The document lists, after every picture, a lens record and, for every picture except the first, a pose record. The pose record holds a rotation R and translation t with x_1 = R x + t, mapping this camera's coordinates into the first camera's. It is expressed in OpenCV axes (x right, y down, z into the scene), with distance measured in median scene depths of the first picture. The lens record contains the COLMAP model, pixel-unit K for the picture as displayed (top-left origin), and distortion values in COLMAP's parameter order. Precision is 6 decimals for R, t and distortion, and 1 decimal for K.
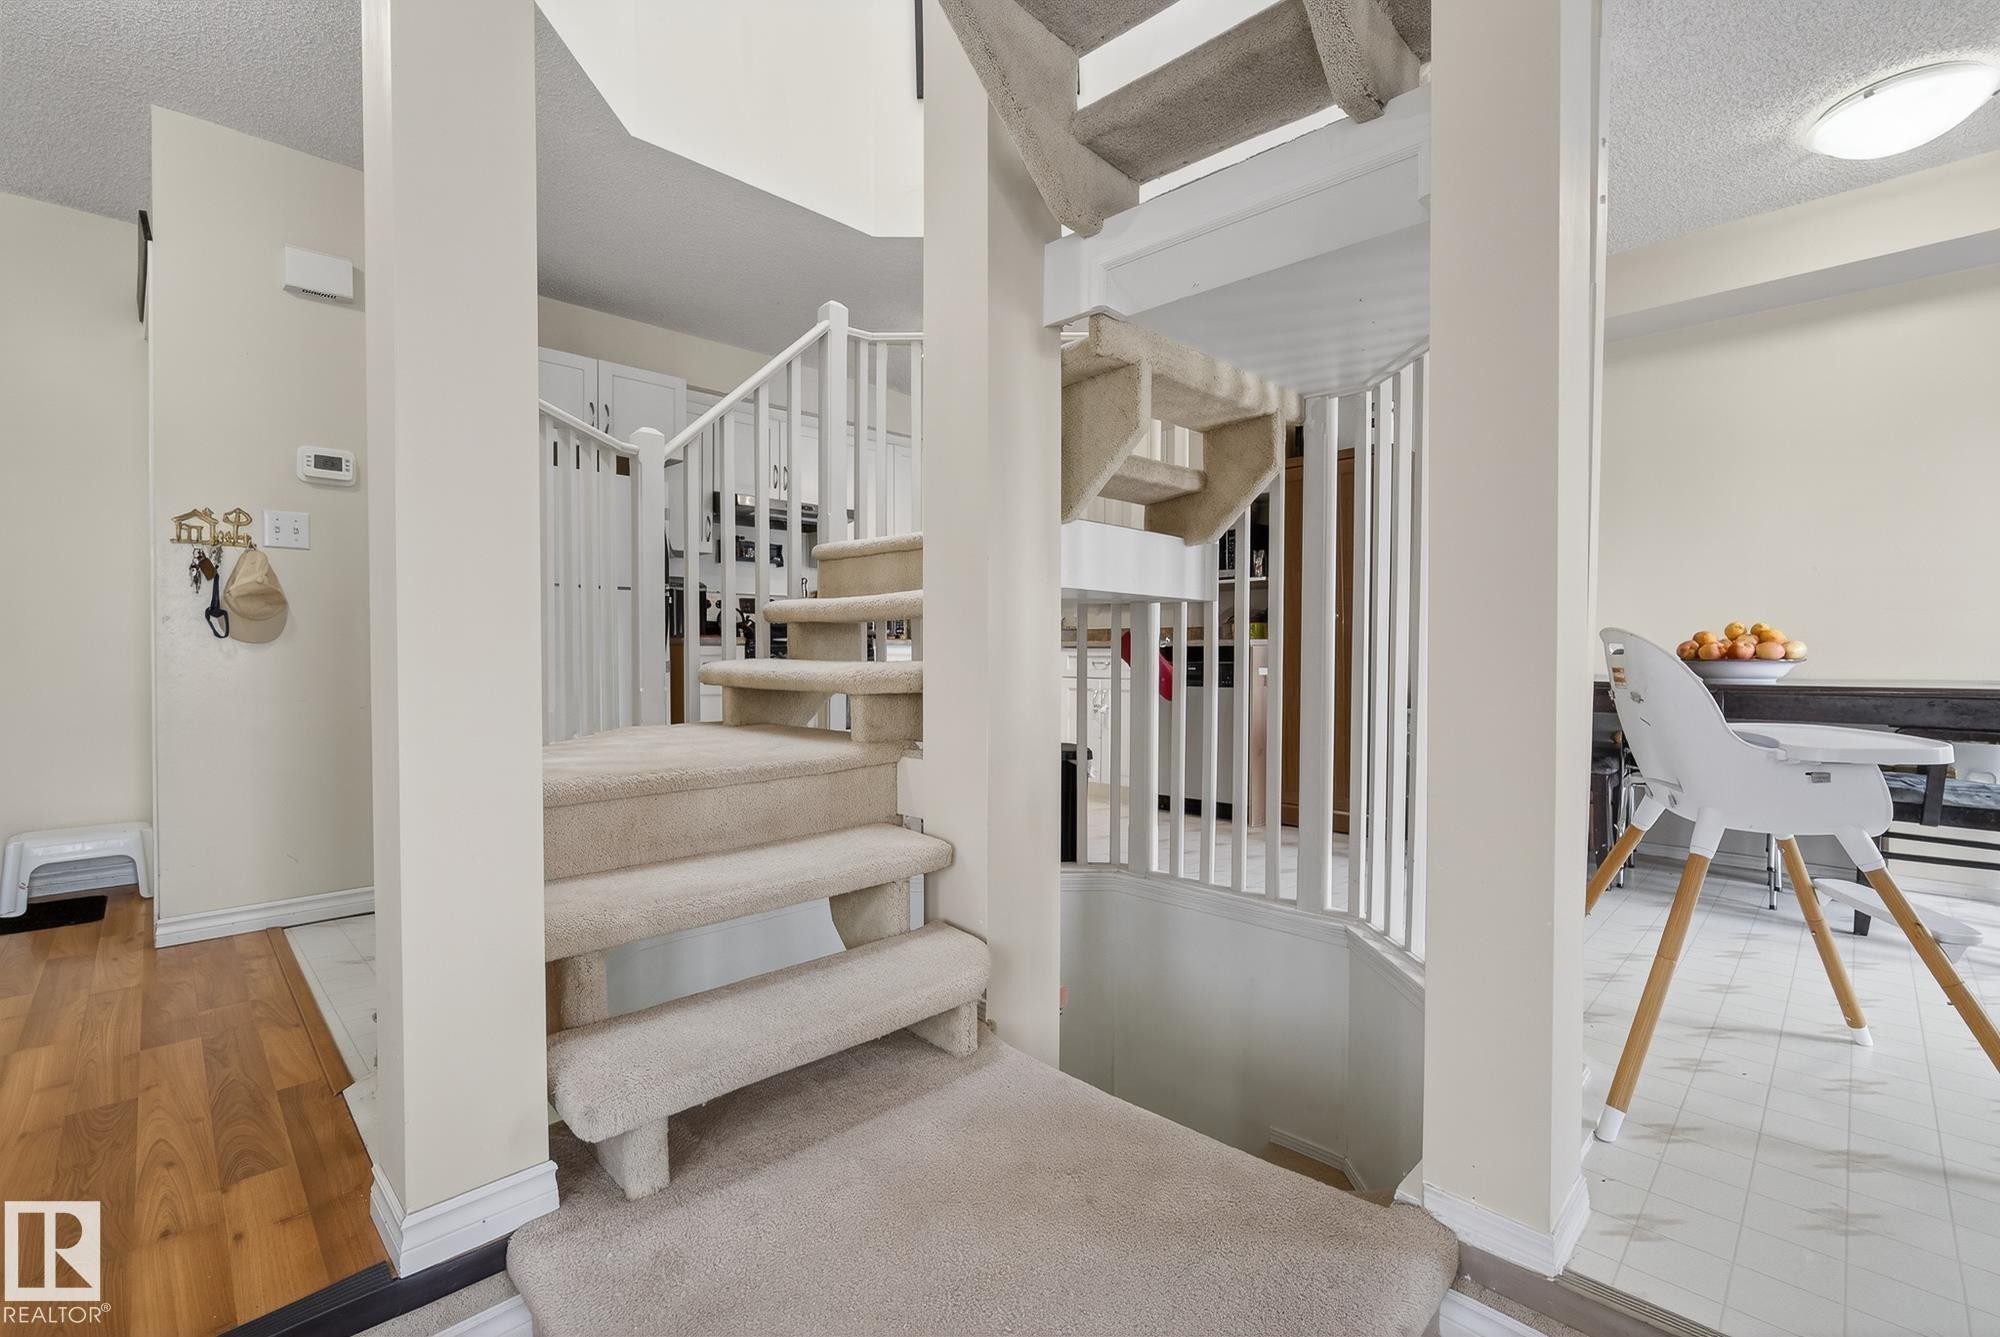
lens RADIAL K [[871.3, 0, 999.1], [0, 871.3, 660.2], [0, 0, 1]] dist [-0.005753, -0.000254]
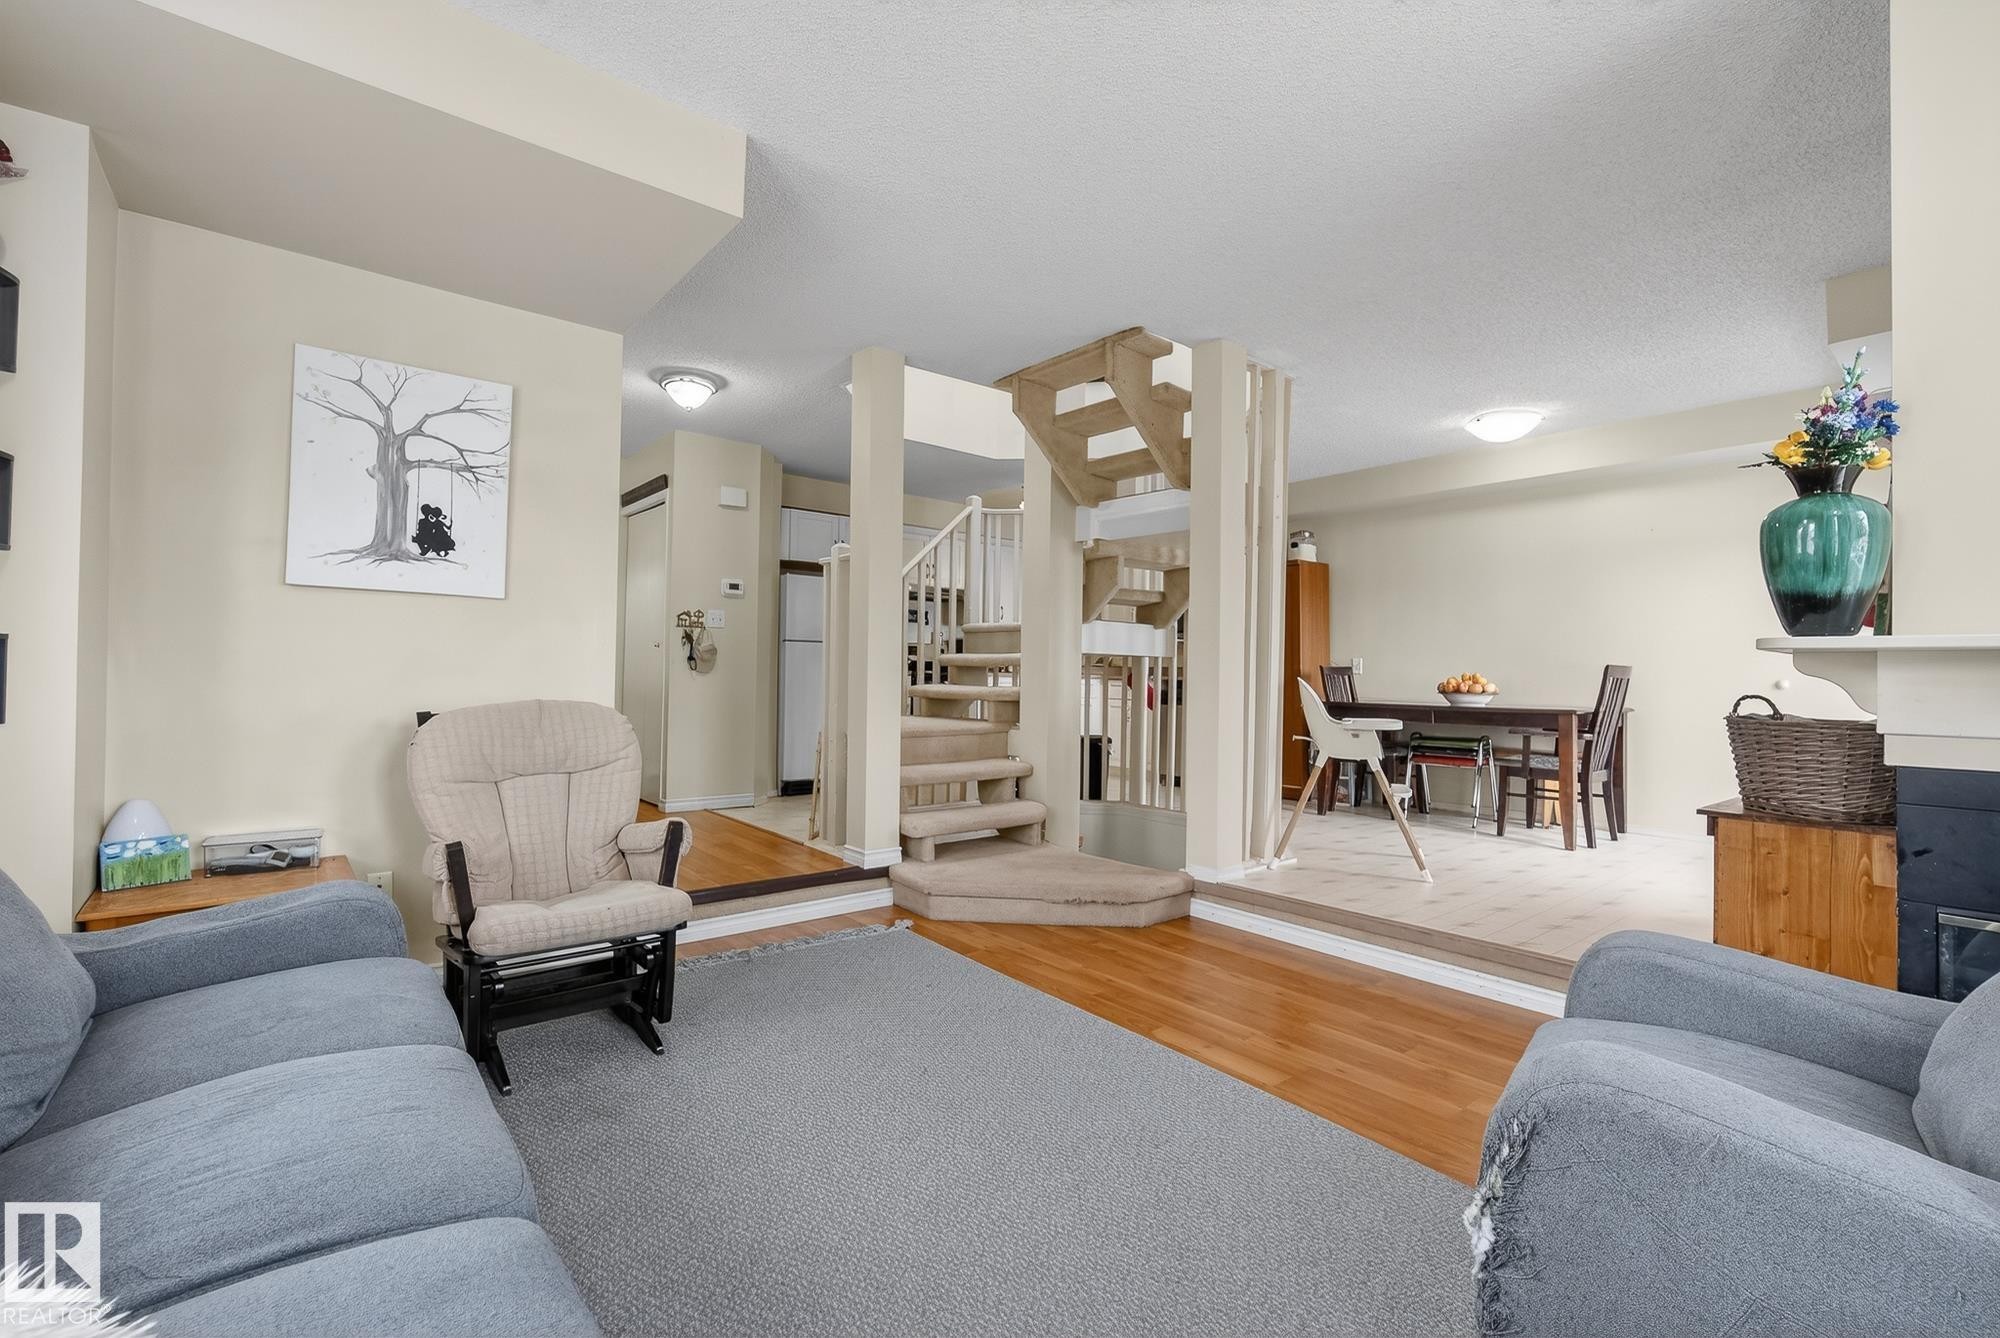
lens RADIAL K [[871.3, 0, 999.1], [0, 871.3, 660.7], [0, 0, 1]] dist [-0.005753, -0.000254]
pose [[0.994853, 0.013184, -0.100466, 0.067117], [-0.016156, 0.999454, -0.028820, -0.000103], [0.100031, 0.030295, 0.994523, -0.993645]]
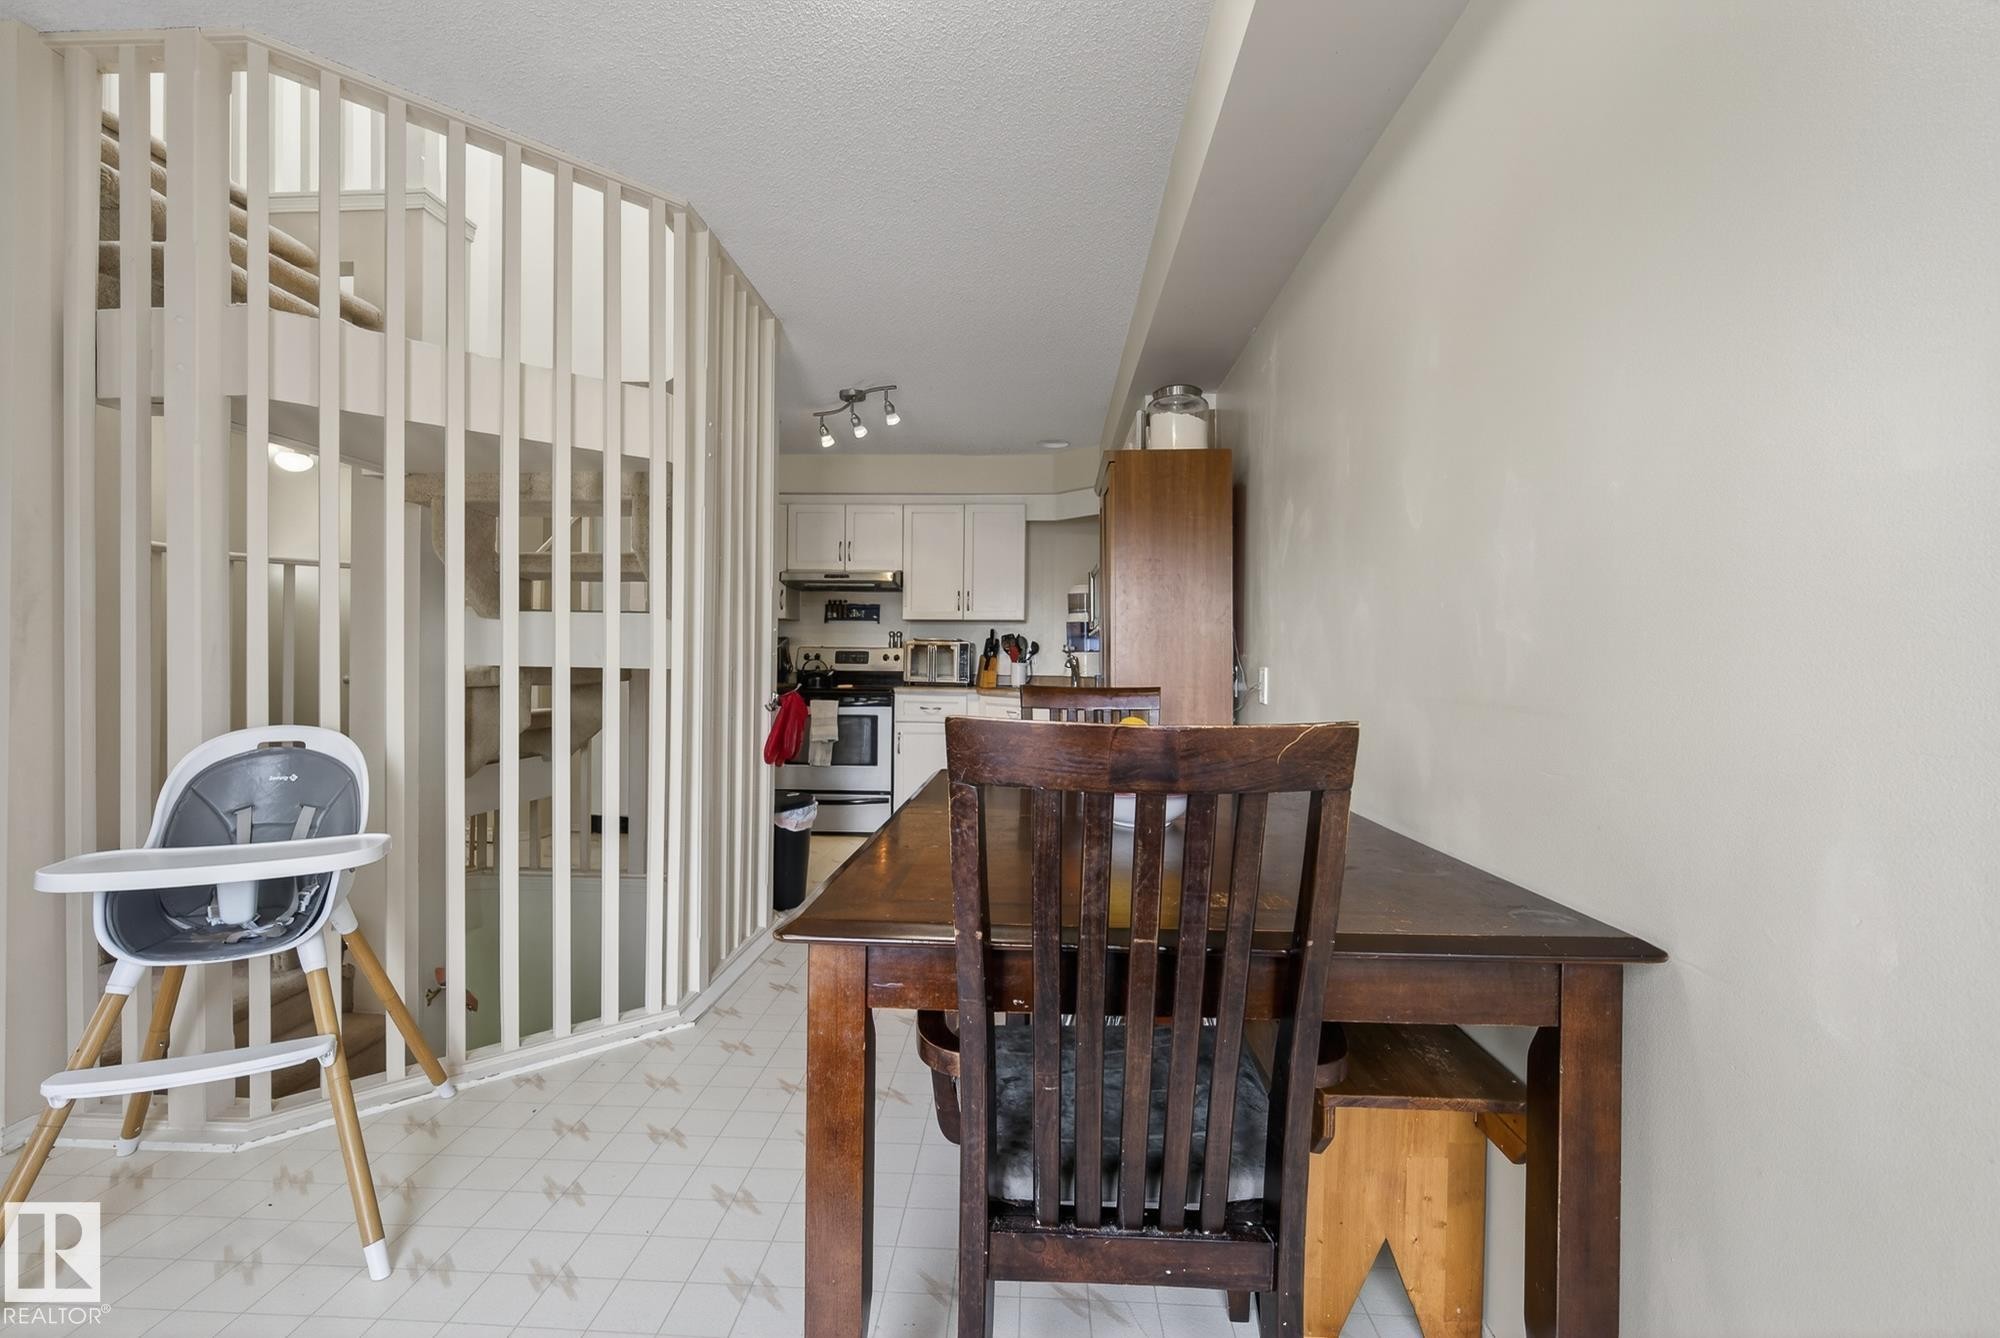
lens RADIAL K [[871.3, 0, 999.1], [0, 871.3, 660.7], [0, 0, 1]] dist [-0.005753, -0.000254]
pose [[0.676767, 0.000005, -0.736197, 1.329737], [-0.018578, 0.999682, -0.017072, -0.074478], [0.735963, 0.025230, 0.676552, 0.598368]]
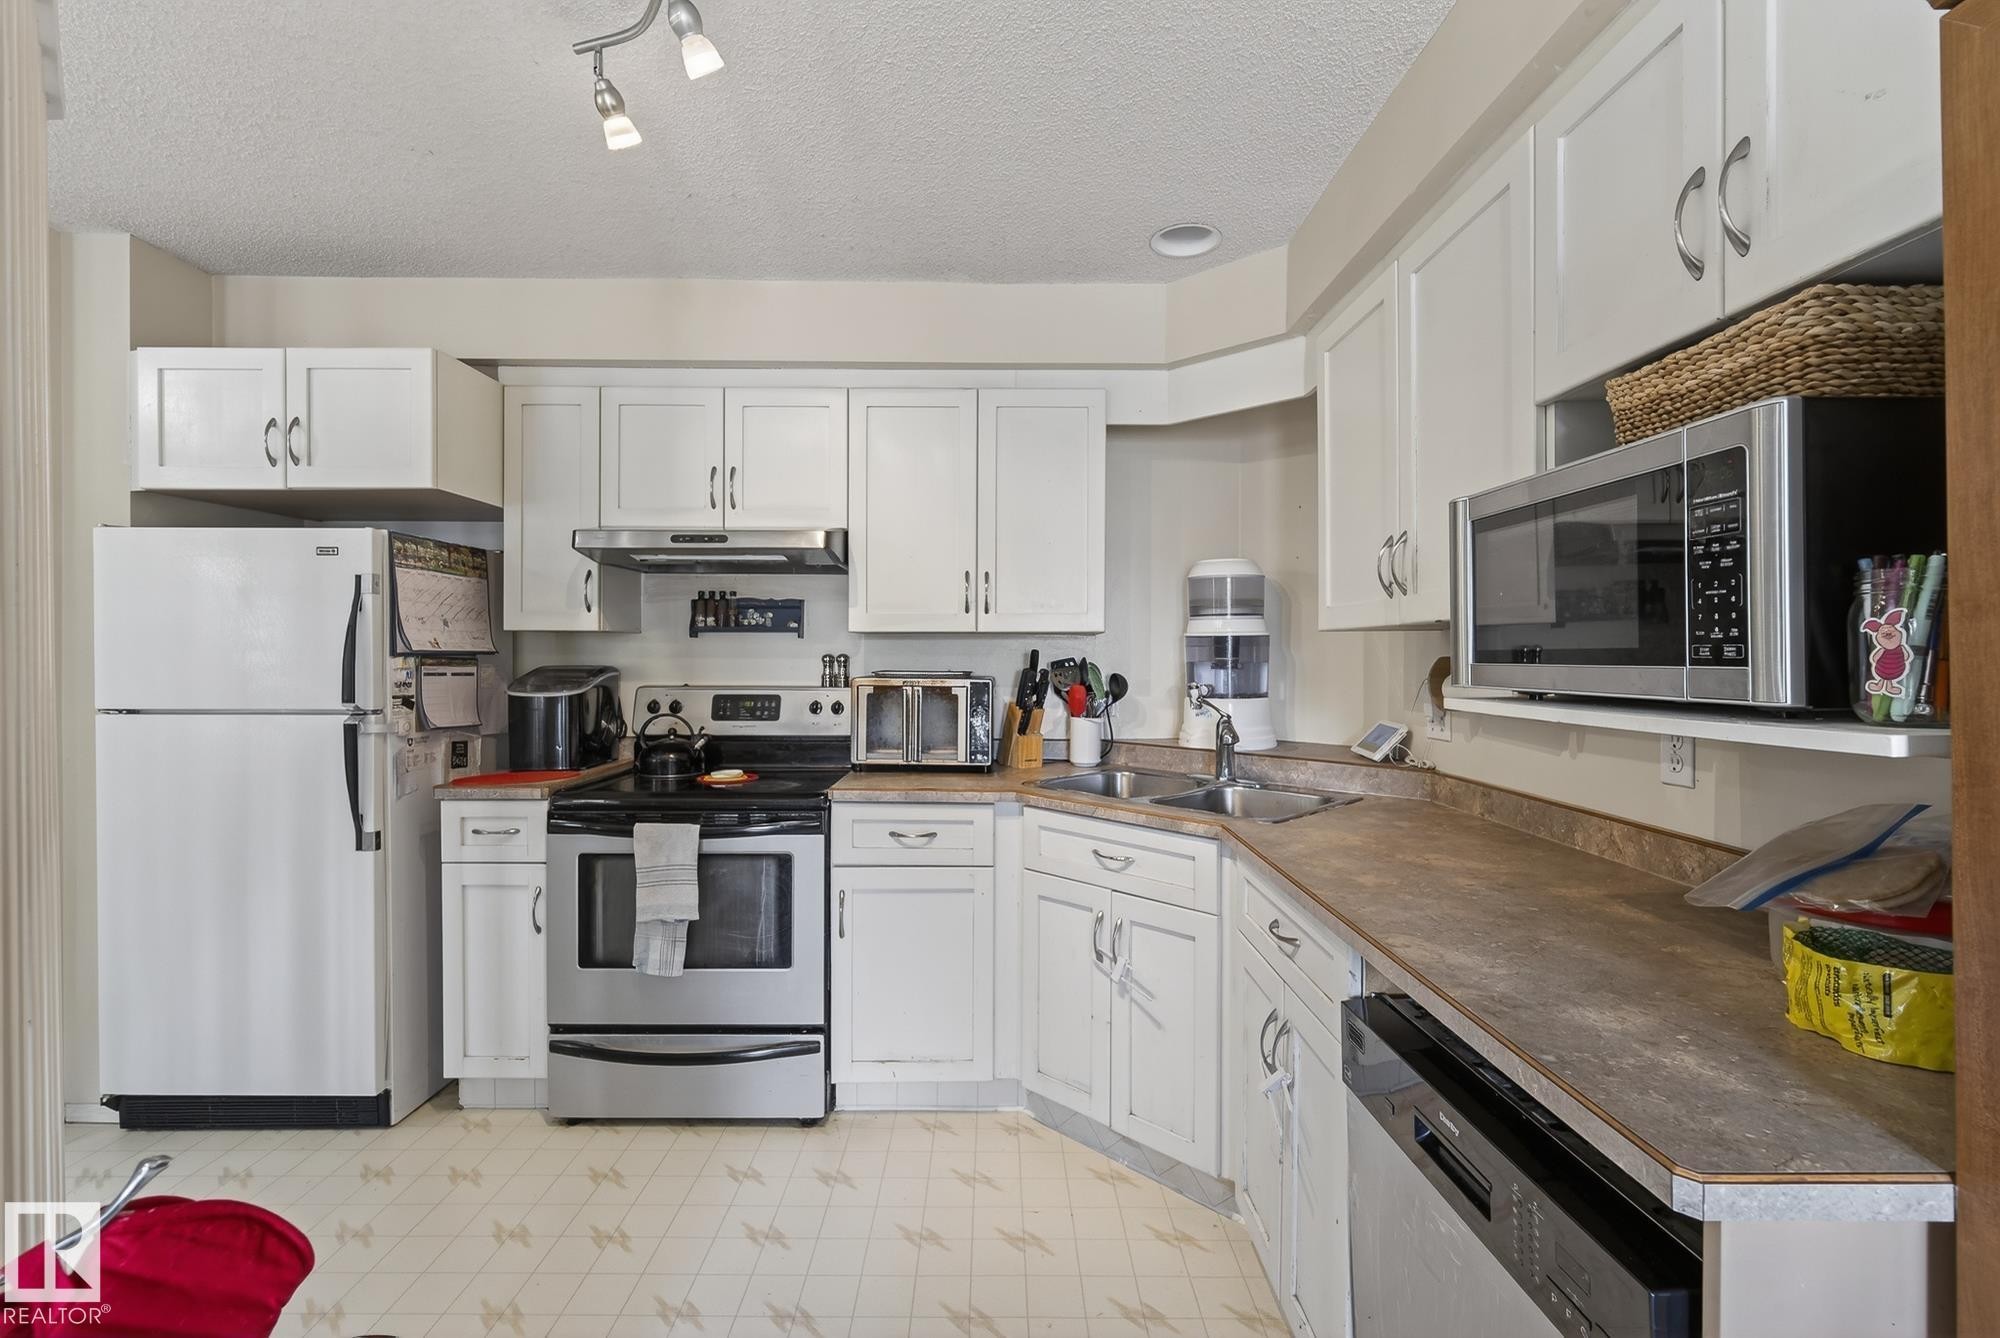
lens RADIAL K [[871.3, 0, 999.1], [0, 871.3, 660.7], [0, 0, 1]] dist [-0.005753, -0.000254]
pose [[0.715134, 0.005429, -0.698966, 0.472261], [-0.011768, 0.999922, -0.004273, -0.167676], [0.698888, 0.011282, 0.715142, 1.234604]]
